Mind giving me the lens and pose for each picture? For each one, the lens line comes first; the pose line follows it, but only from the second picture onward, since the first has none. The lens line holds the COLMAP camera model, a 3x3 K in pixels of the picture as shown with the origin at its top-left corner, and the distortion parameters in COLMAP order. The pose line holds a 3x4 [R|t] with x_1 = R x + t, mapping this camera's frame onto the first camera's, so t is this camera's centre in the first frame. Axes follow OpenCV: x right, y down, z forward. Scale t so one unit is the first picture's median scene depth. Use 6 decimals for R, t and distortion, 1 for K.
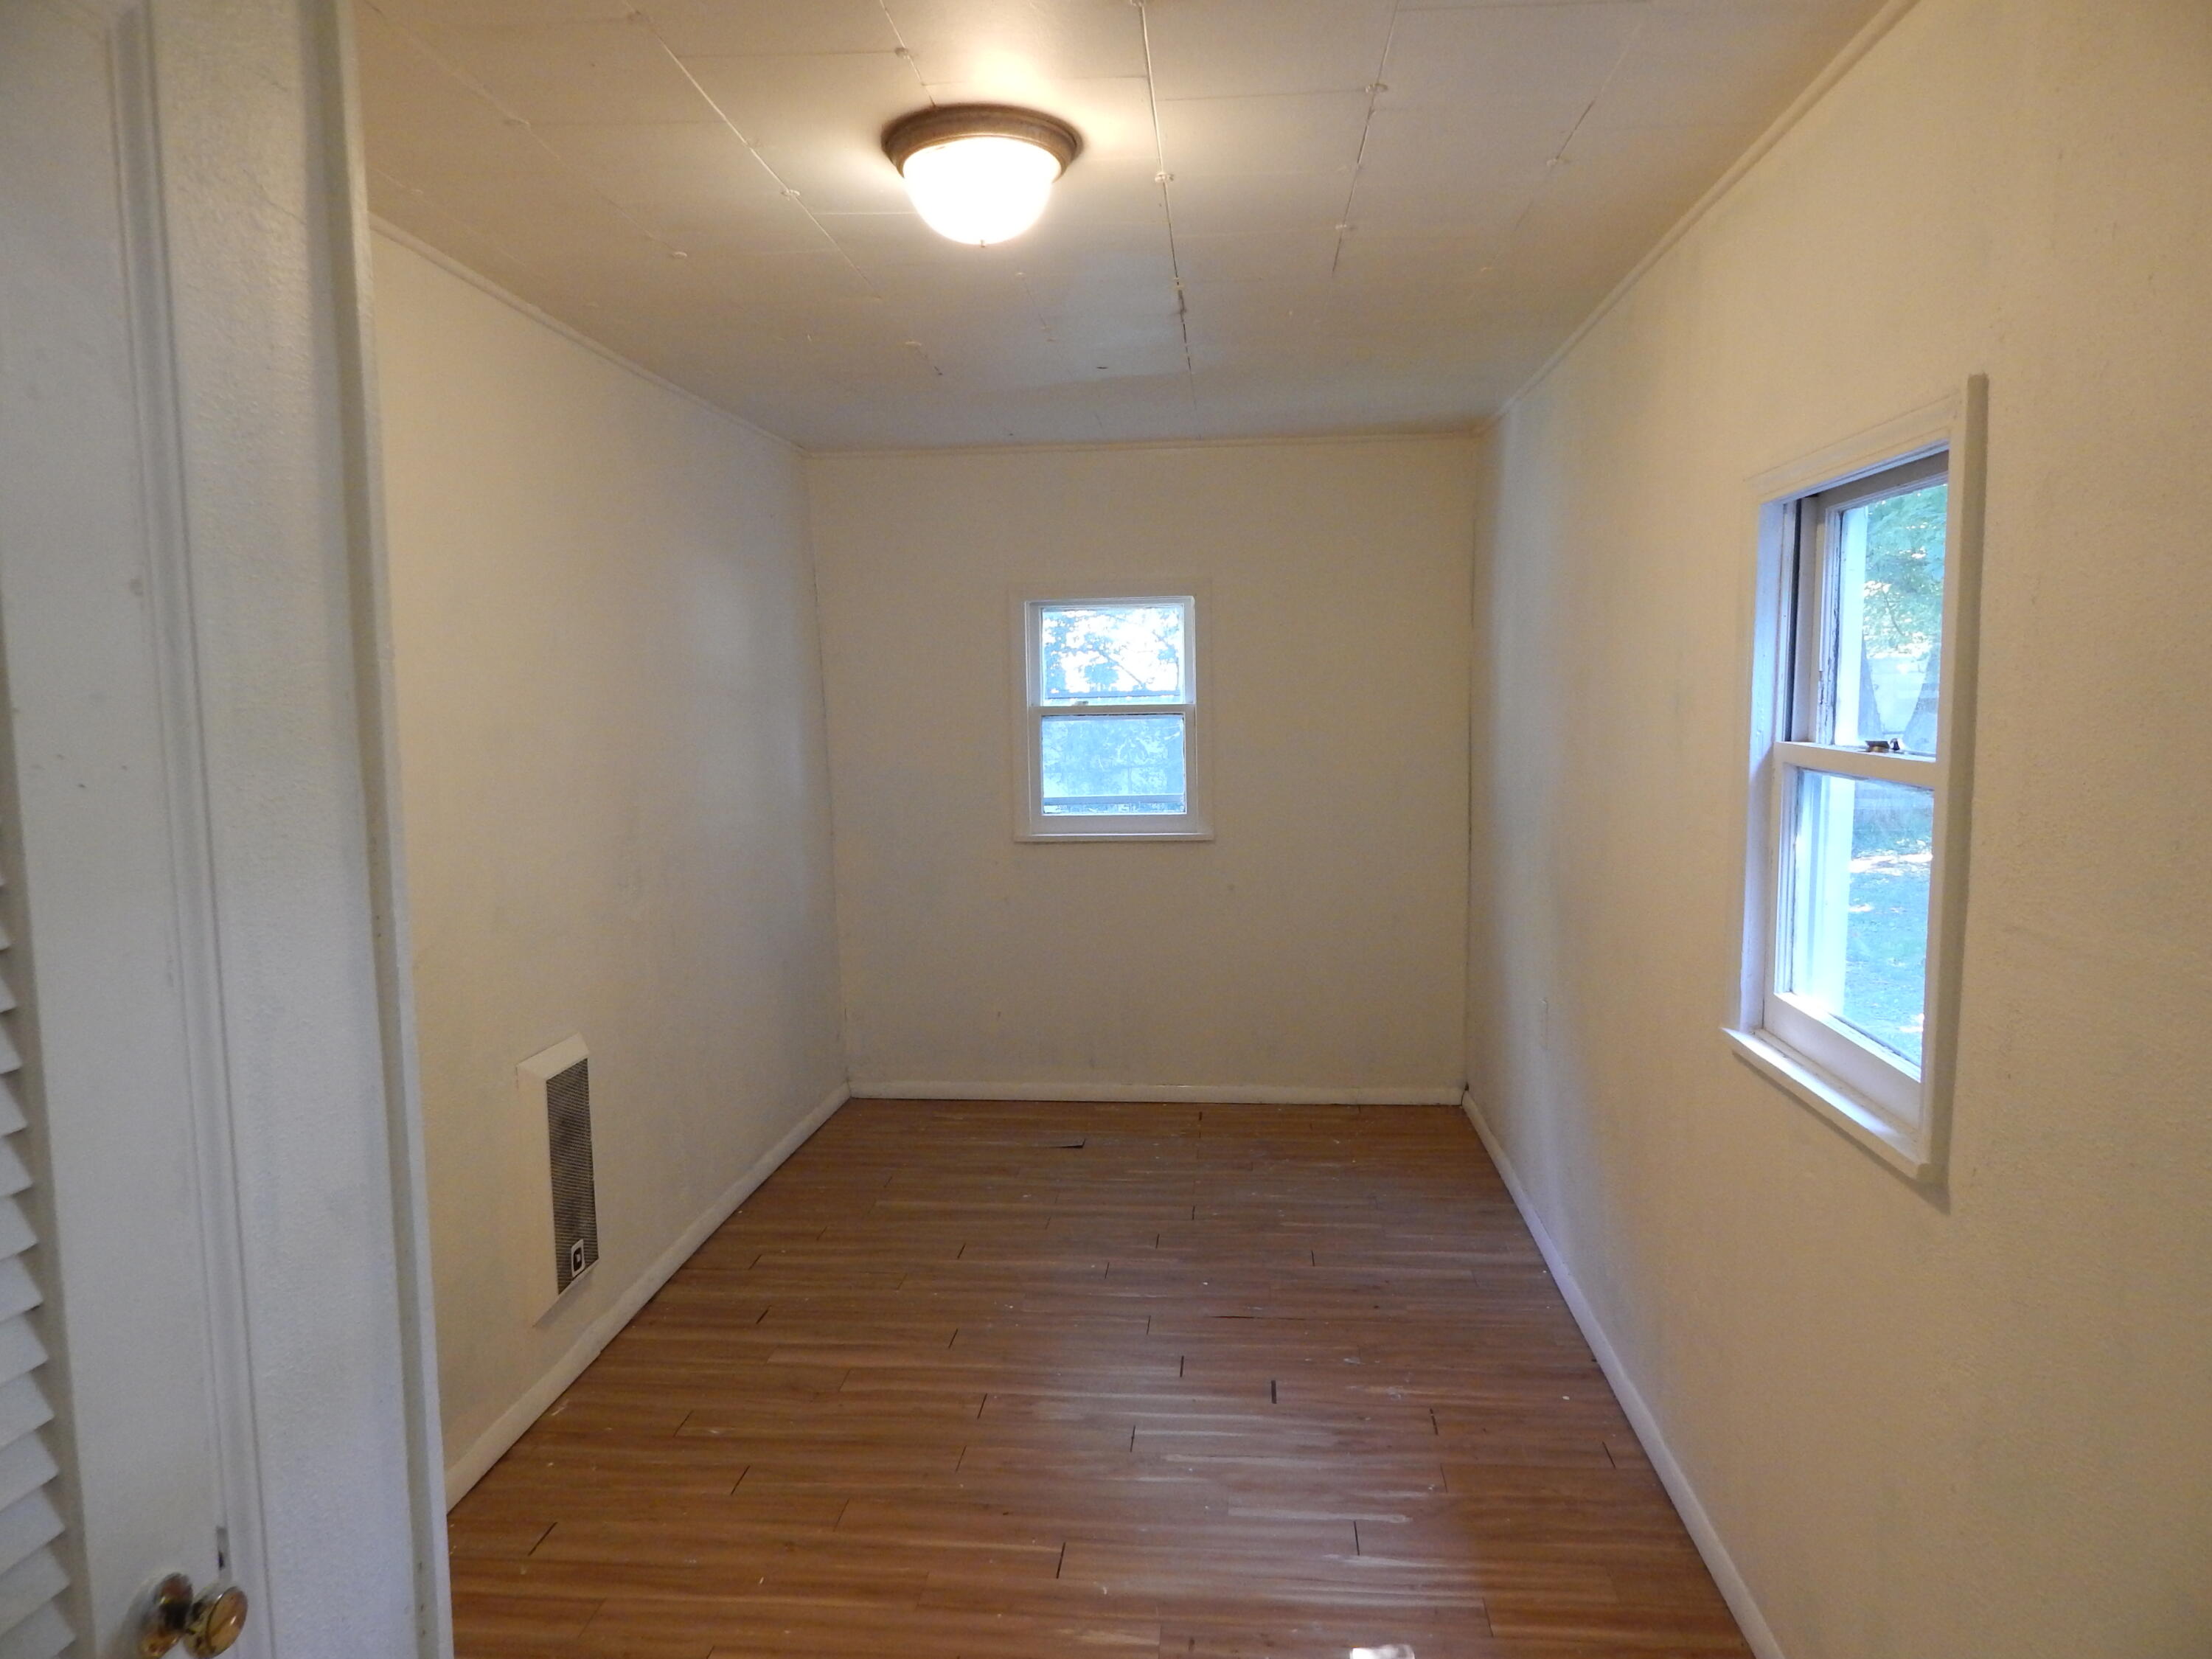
lens RADIAL K [[1469.3, 0, 1106.0], [0, 1469.3, 829.5], [0, 0, 1]] dist [0.005066, -0.006011]
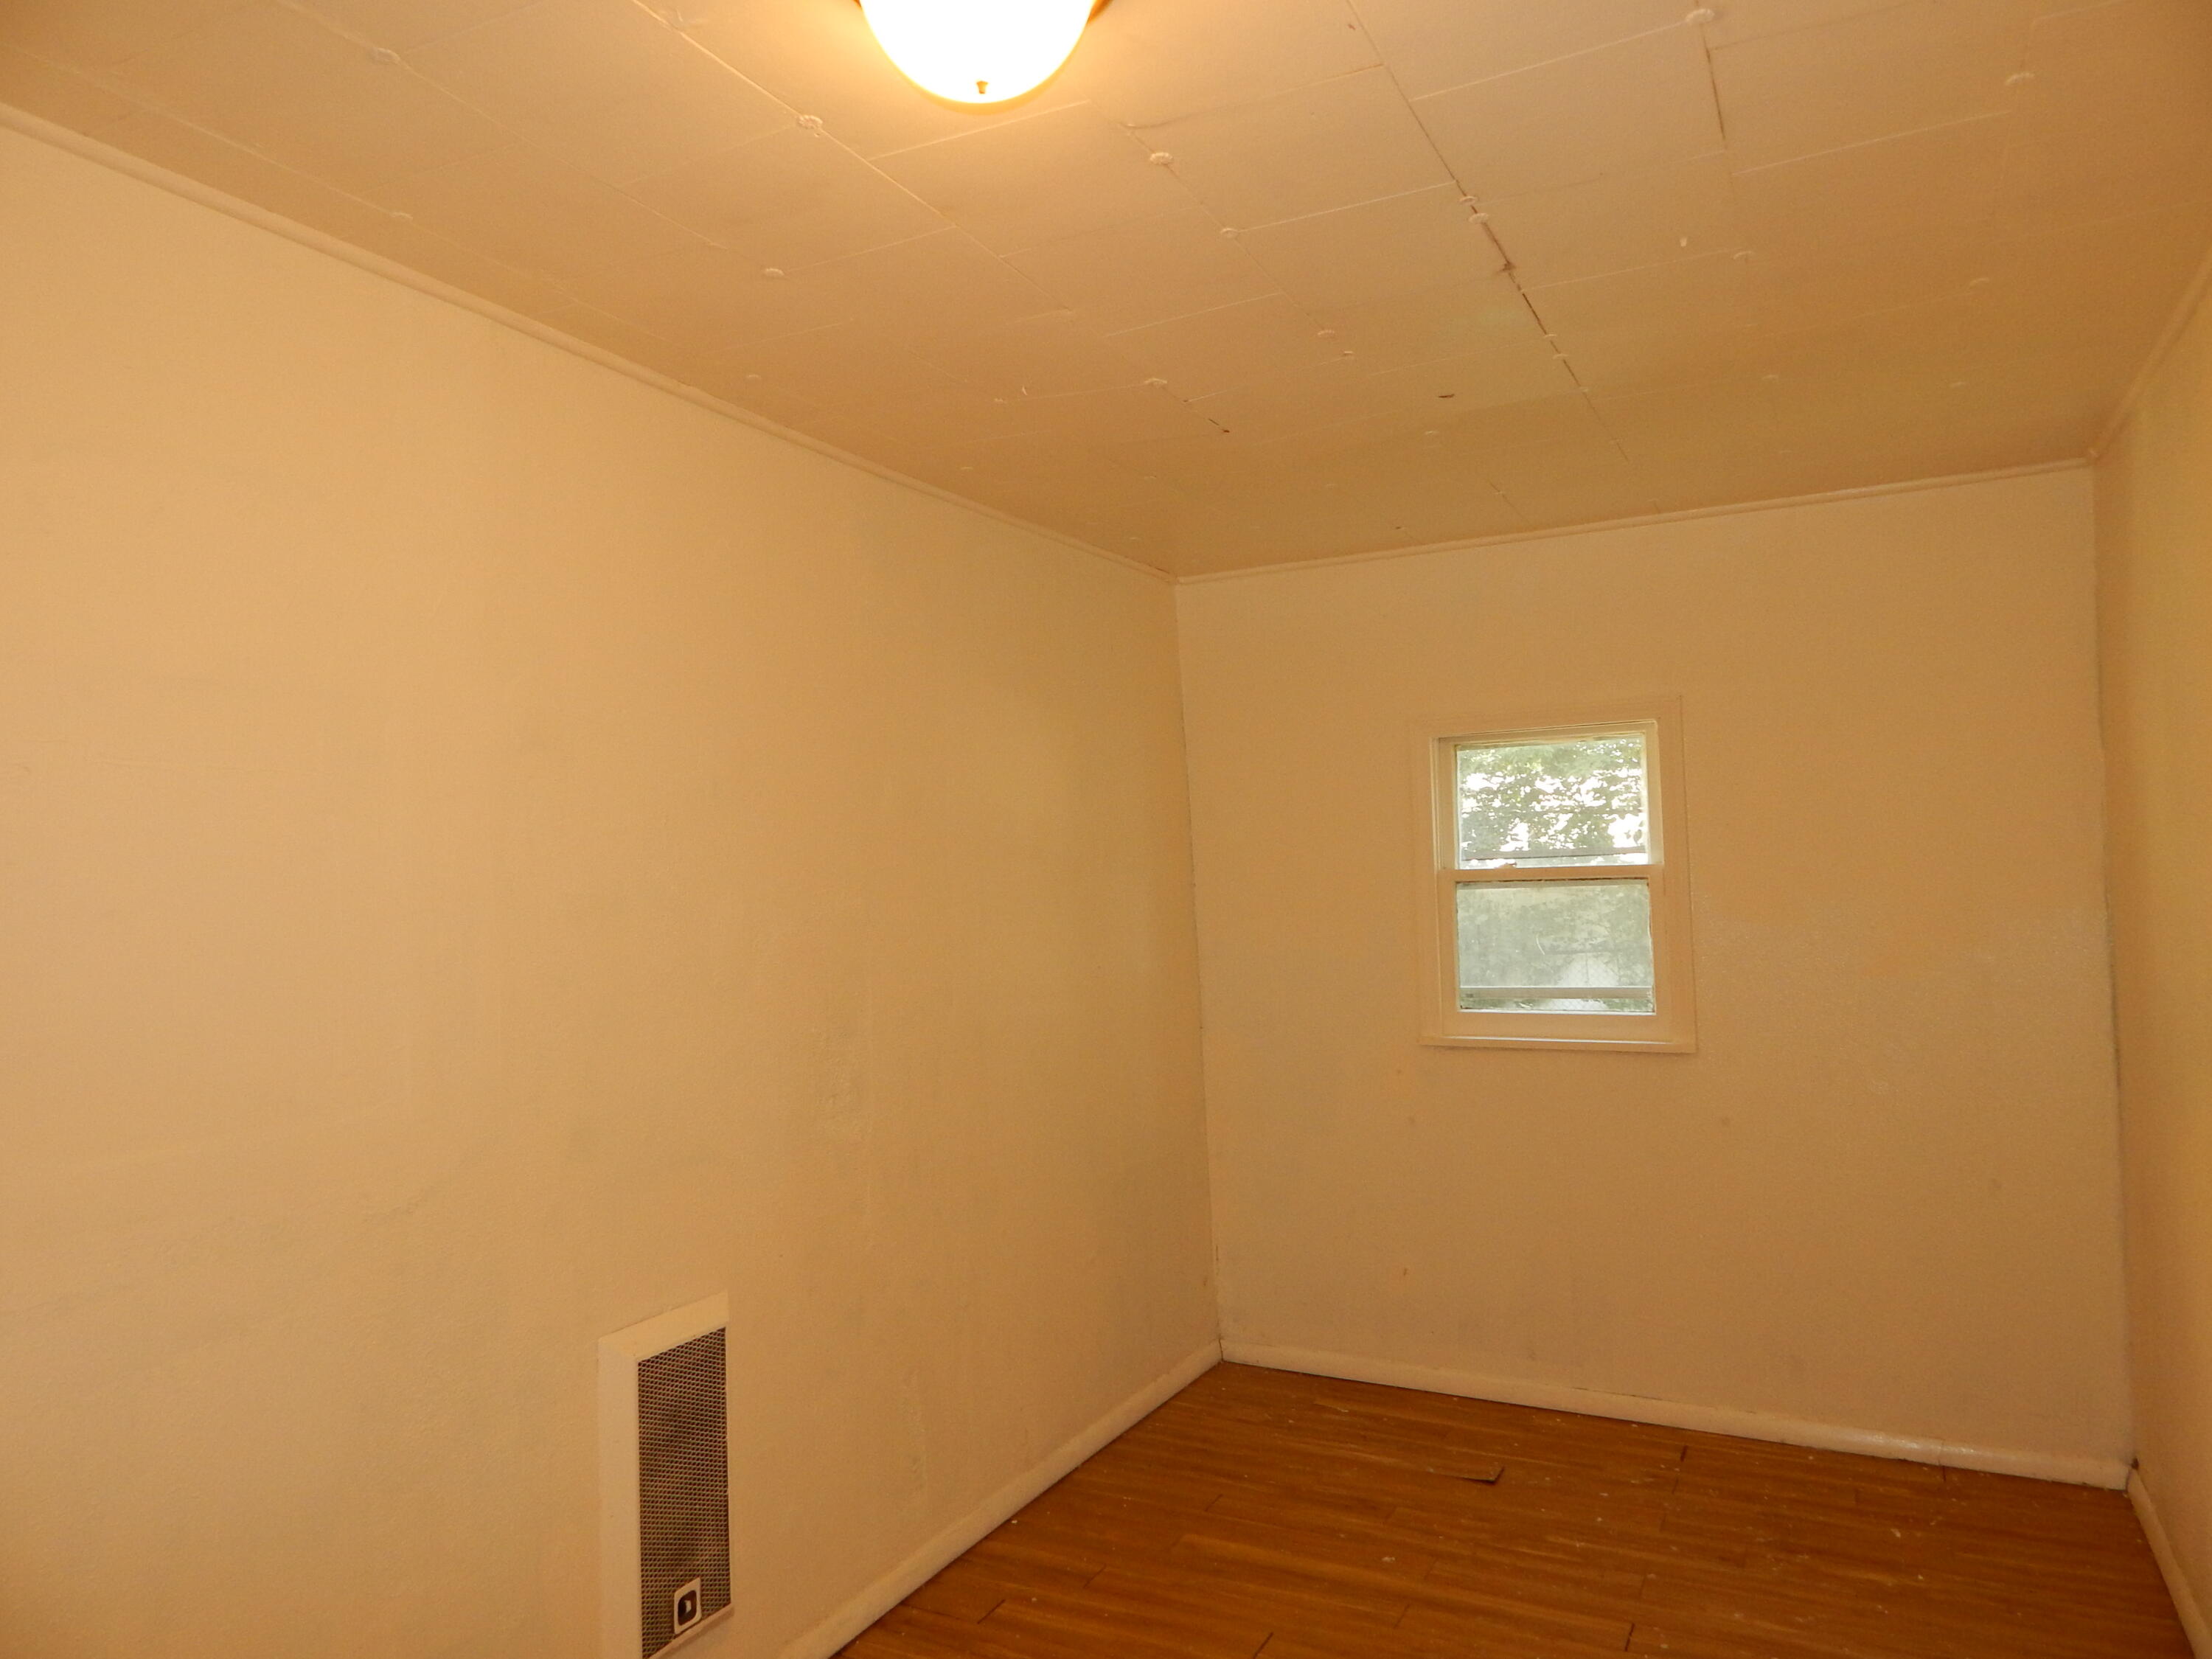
lens RADIAL K [[1469.3, 0, 1106.0], [0, 1469.3, 829.5], [0, 0, 1]] dist [0.005066, -0.006011]
pose [[0.924318, -0.022739, -0.380946, 0.084597], [-0.022670, 0.993189, -0.114291, -0.012878], [0.380950, 0.114277, 0.917506, 0.224793]]
